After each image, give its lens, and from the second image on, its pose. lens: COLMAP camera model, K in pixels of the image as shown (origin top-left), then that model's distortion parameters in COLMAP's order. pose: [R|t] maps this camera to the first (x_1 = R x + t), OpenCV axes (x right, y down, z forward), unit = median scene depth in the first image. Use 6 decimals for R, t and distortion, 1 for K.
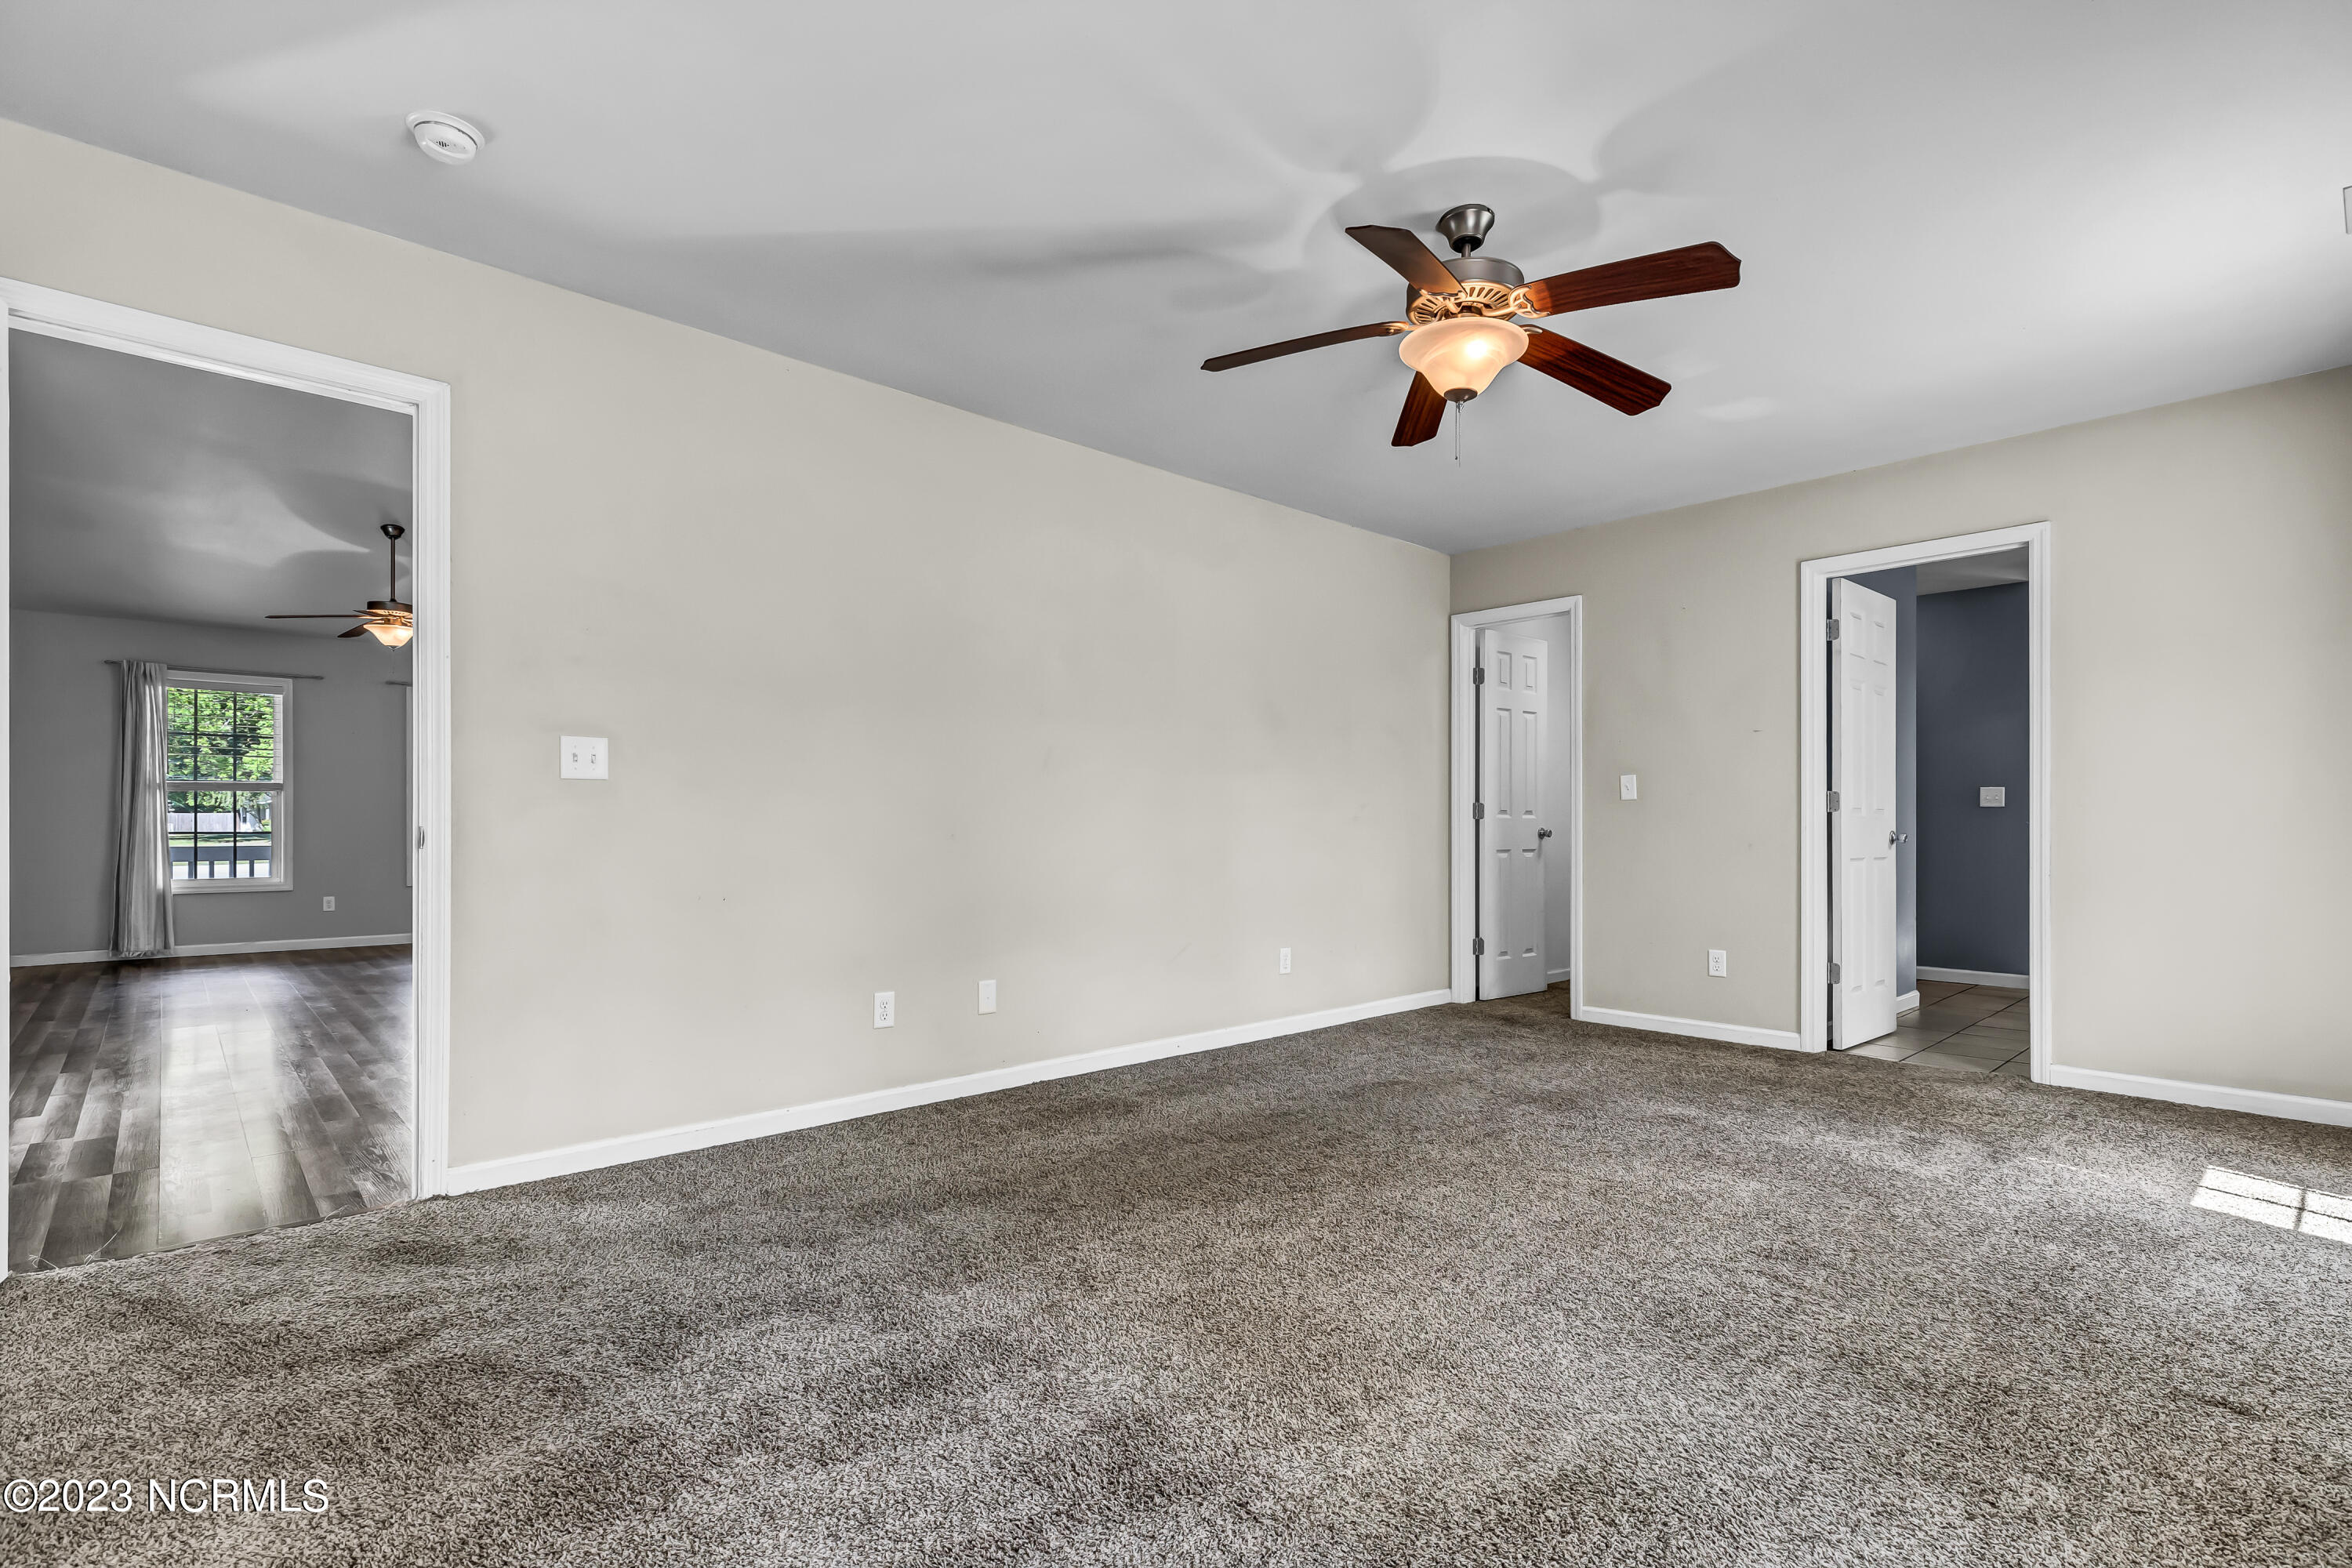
lens RADIAL K [[1075.5, 0, 1165.5], [0, 1075.5, 807.9], [0, 0, 1]] dist [0.008161, 0.000042]
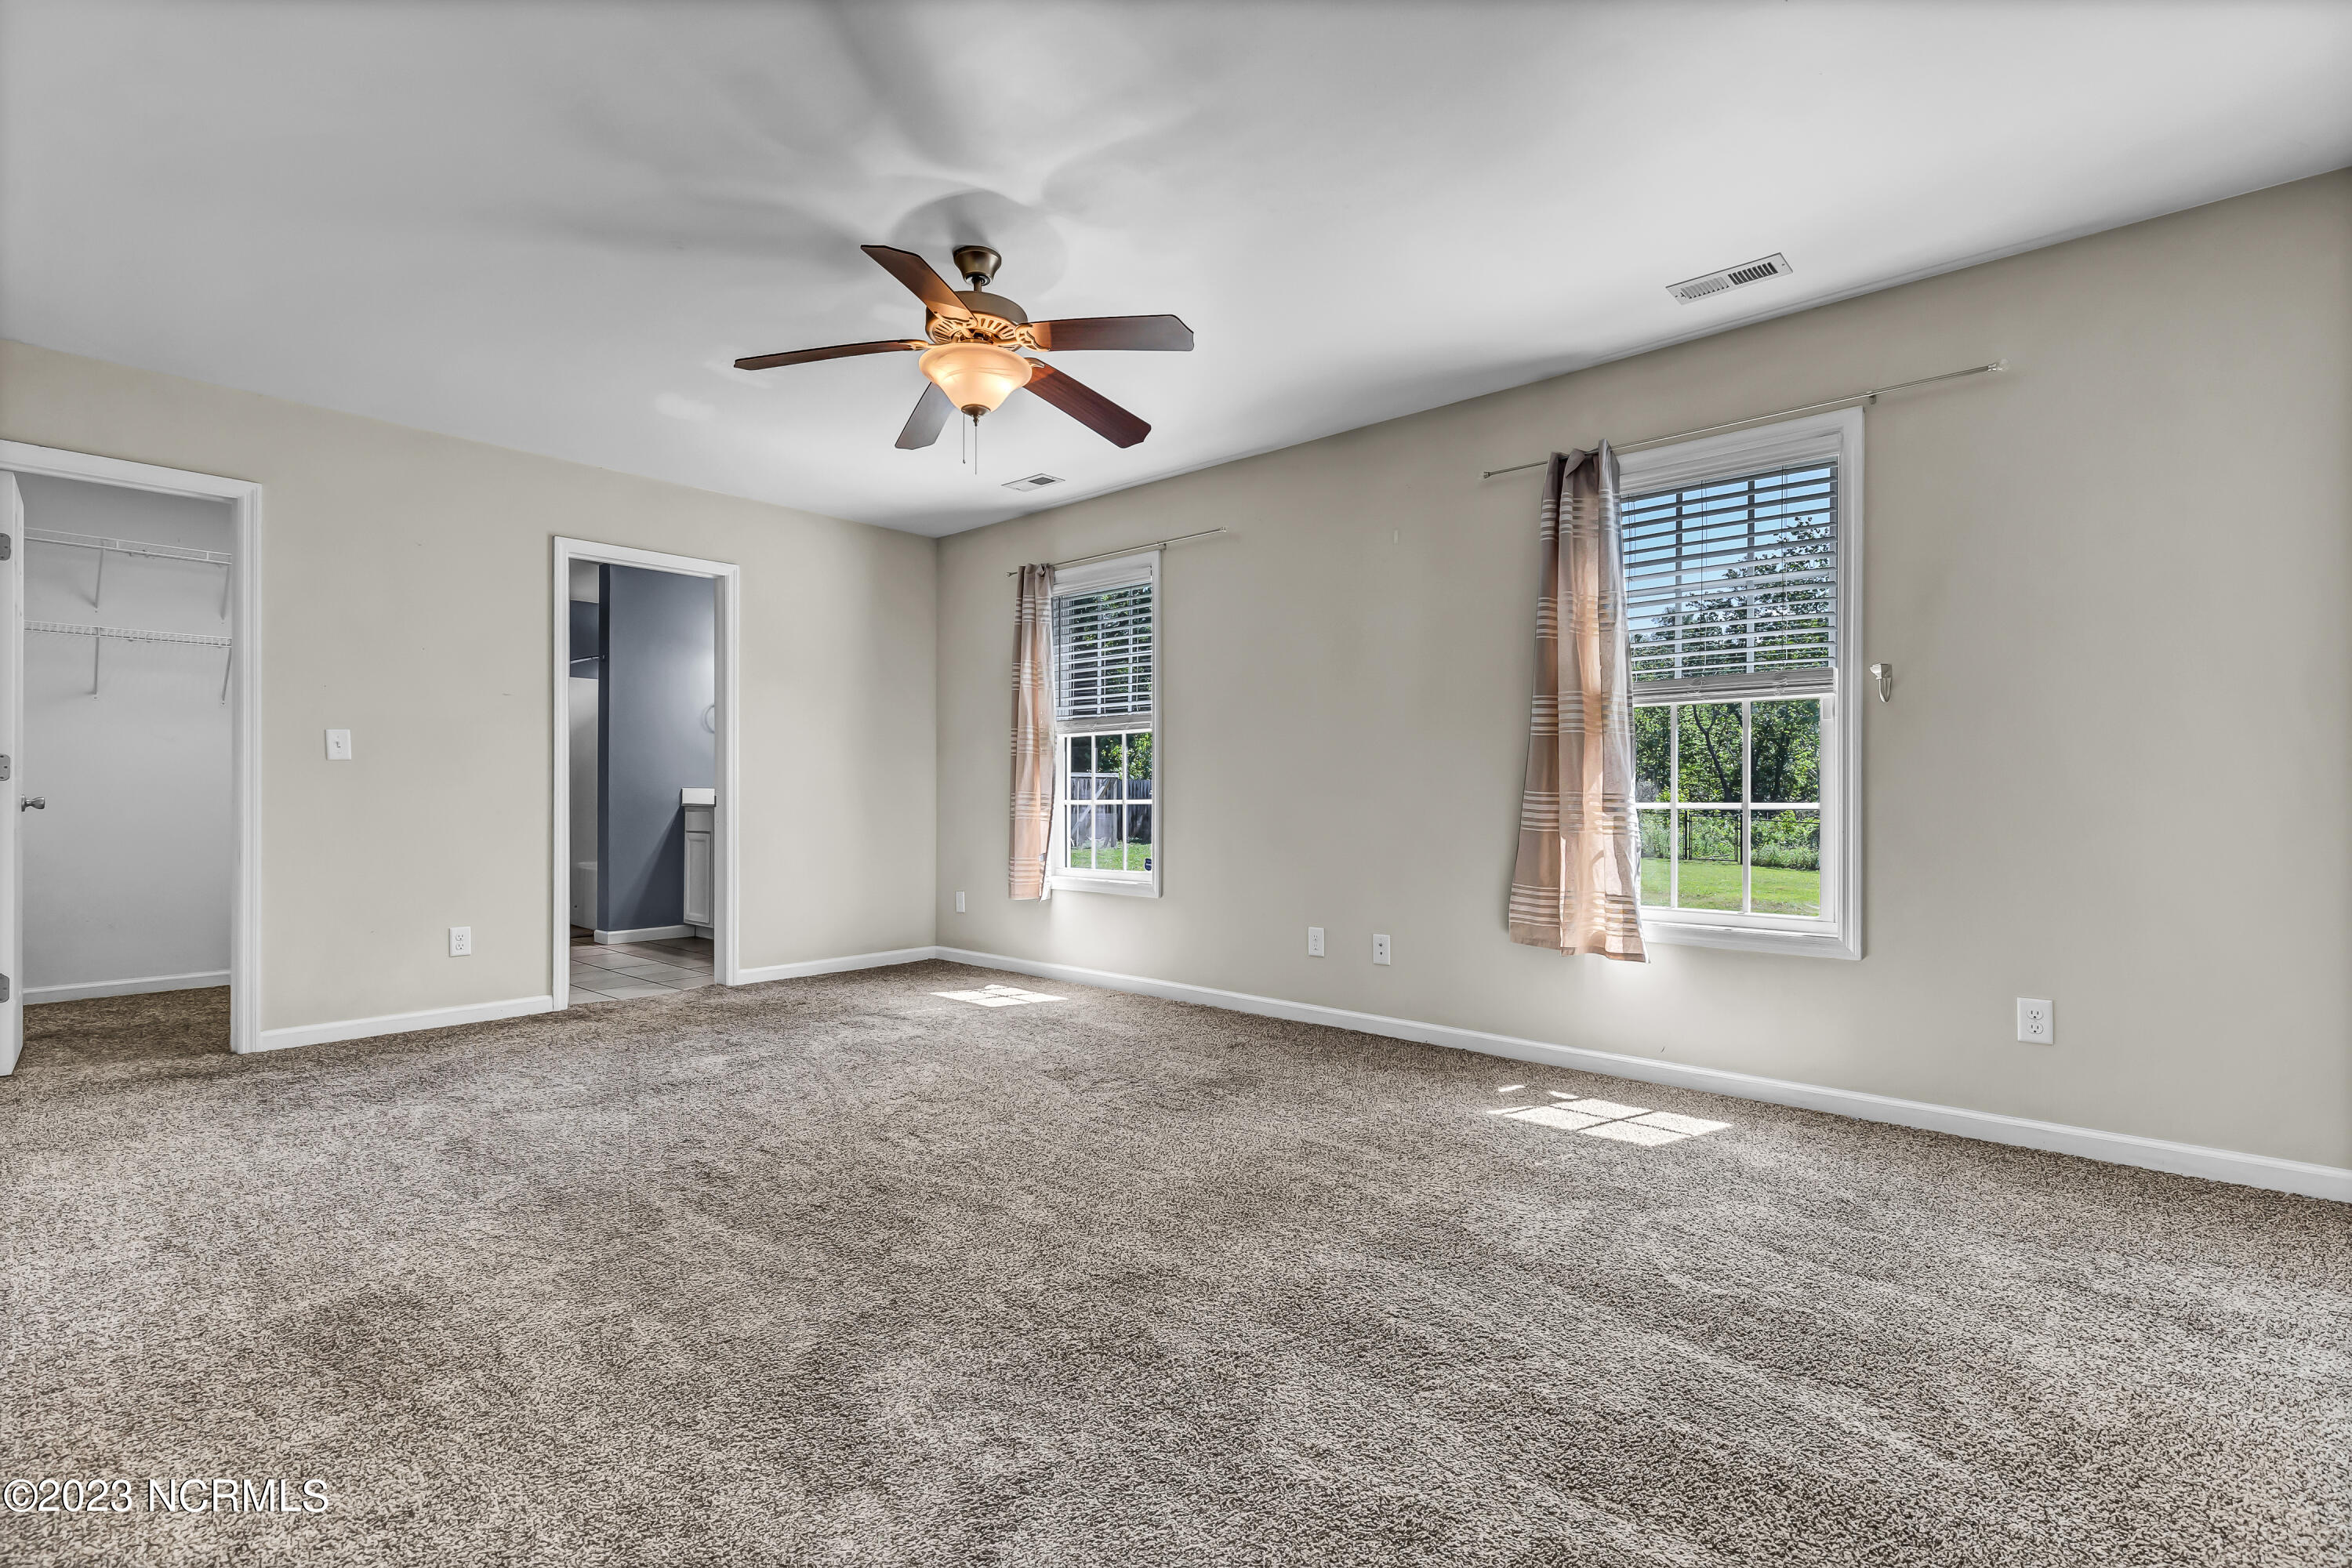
lens RADIAL K [[1079.7, 0, 1167.0], [0, 1079.7, 796.8], [0, 0, 1]] dist [0.008304, 0.000291]
pose [[-0.085585, -0.005713, 0.996314, -0.622500], [-0.018022, 0.999829, 0.004185, 0.008204], [-0.996168, -0.017598, -0.085674, 0.650586]]
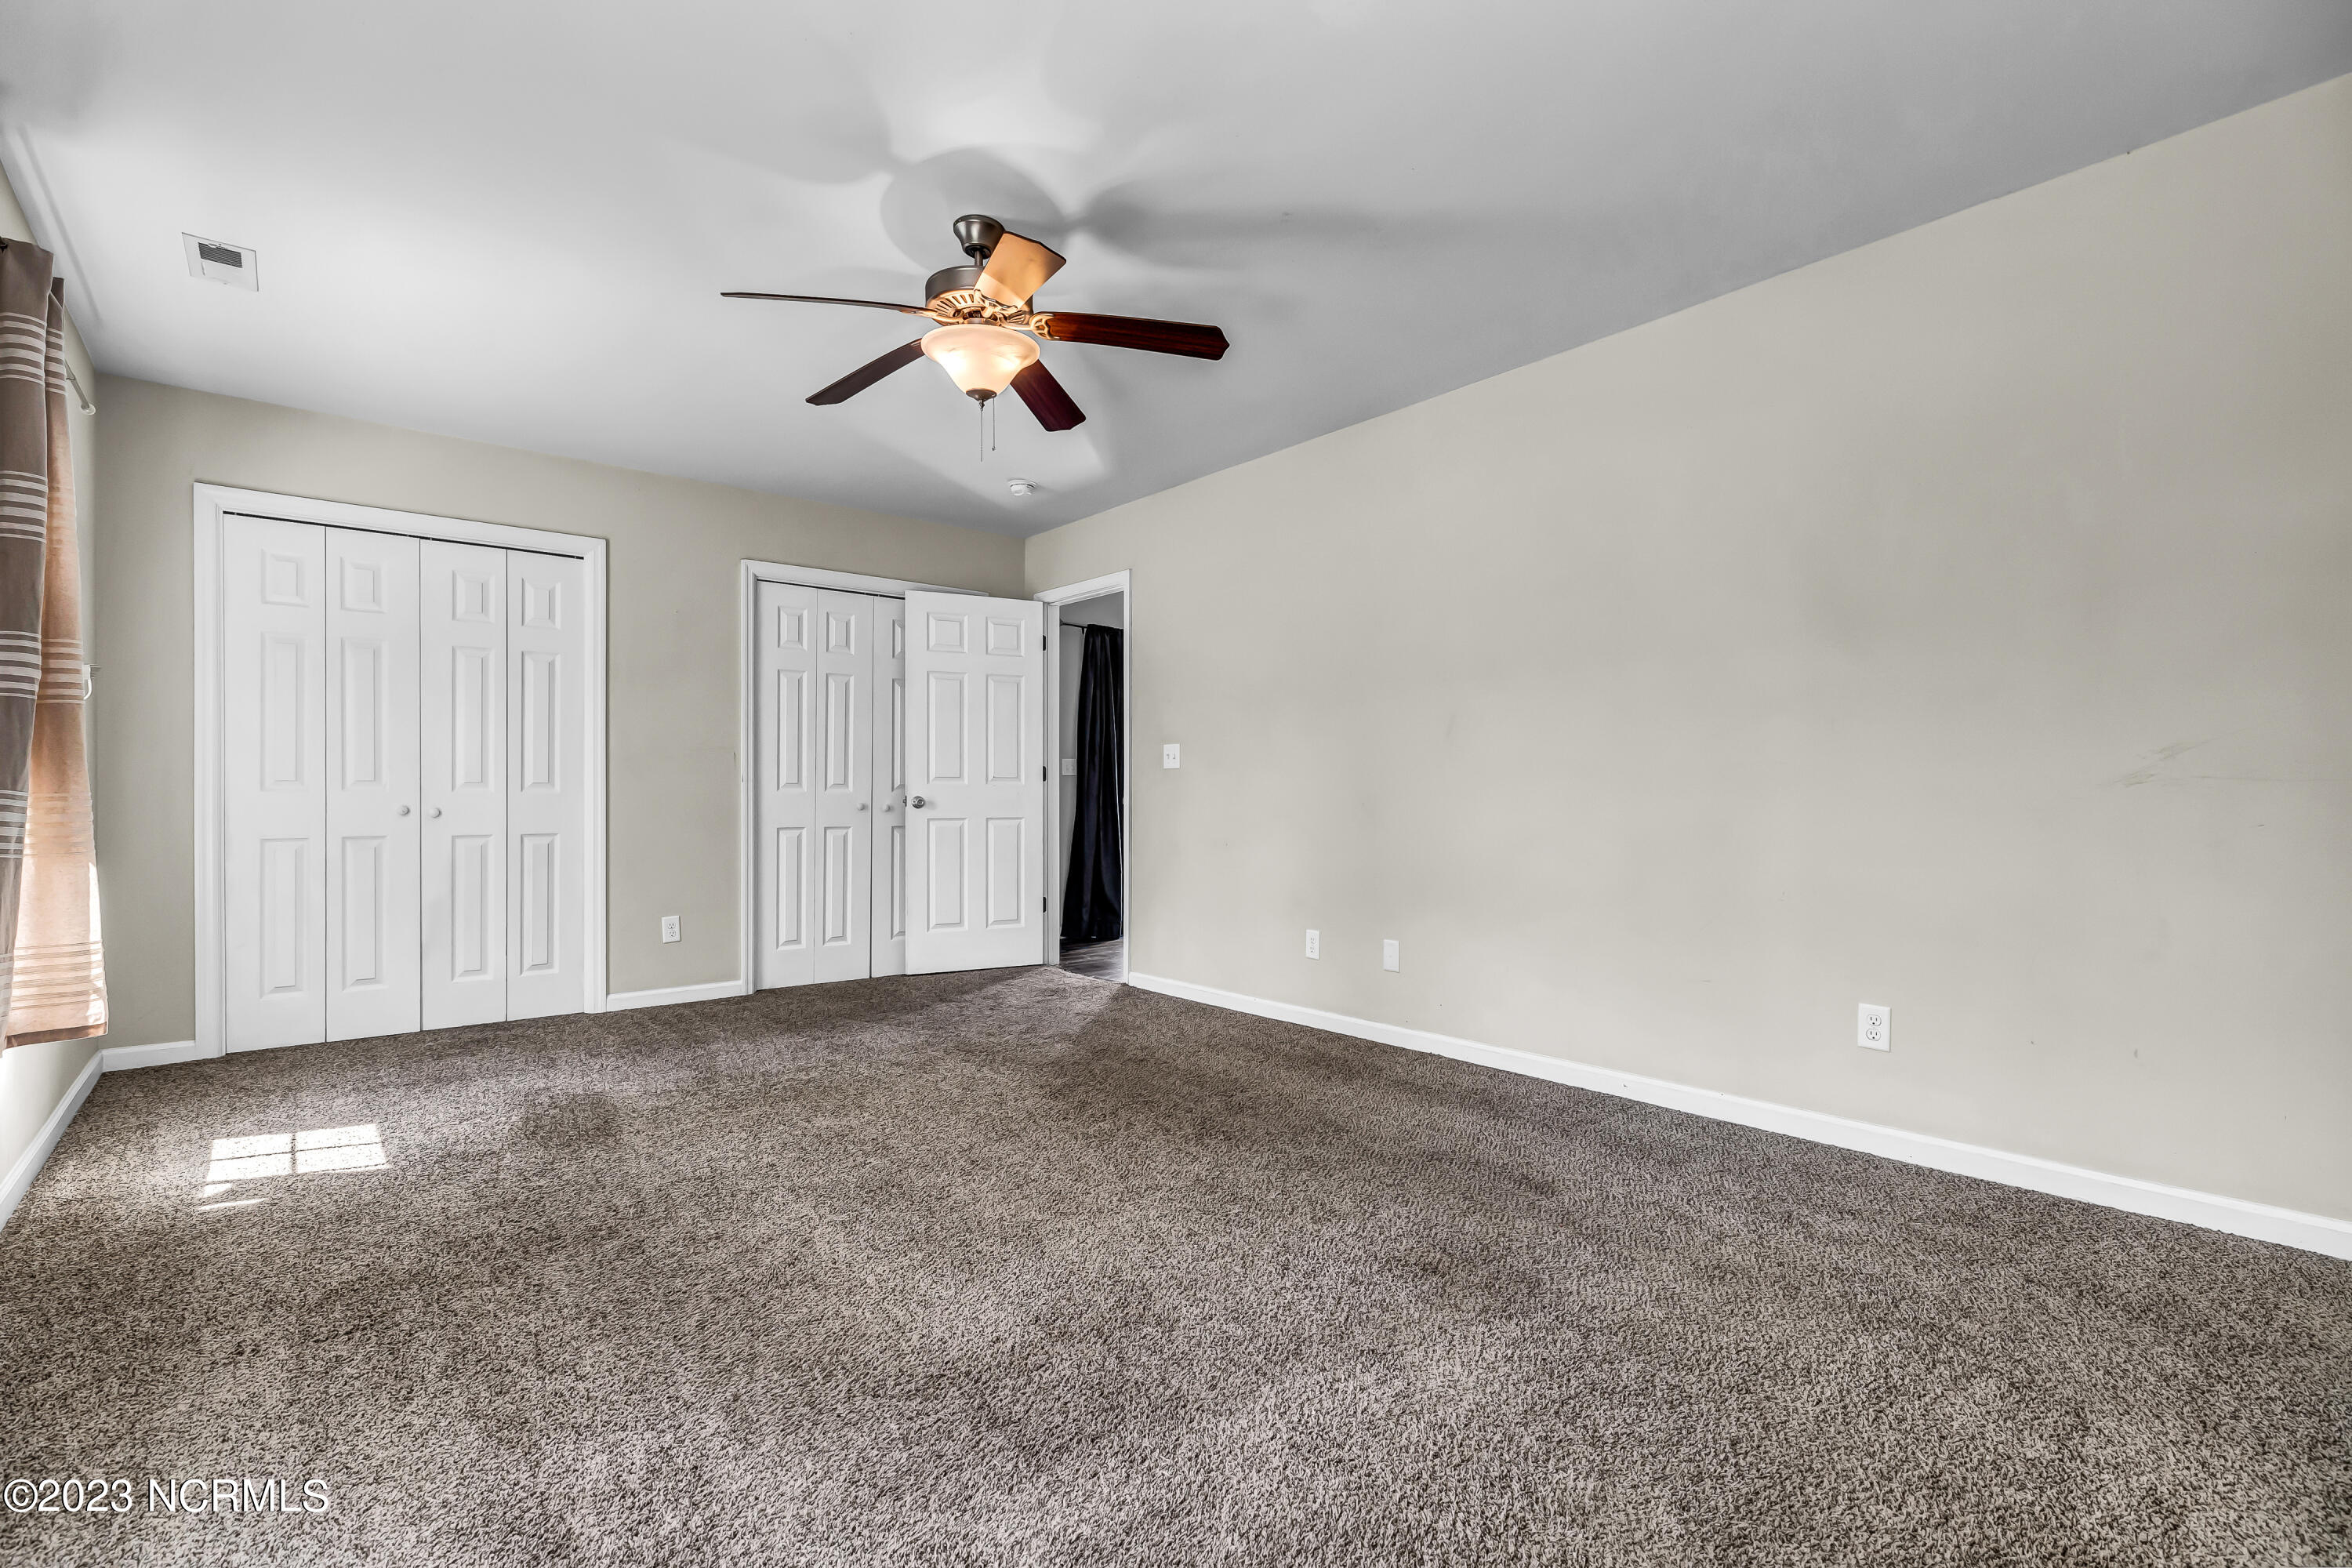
lens RADIAL K [[1075.5, 0, 1165.5], [0, 1075.5, 807.9], [0, 0, 1]] dist [0.008161, 0.000042]
pose [[-0.031229, 0.011521, -0.999446, 0.959122], [0.014710, 0.999831, 0.011065, 0.016743], [0.999404, -0.014356, -0.031393, 0.870482]]
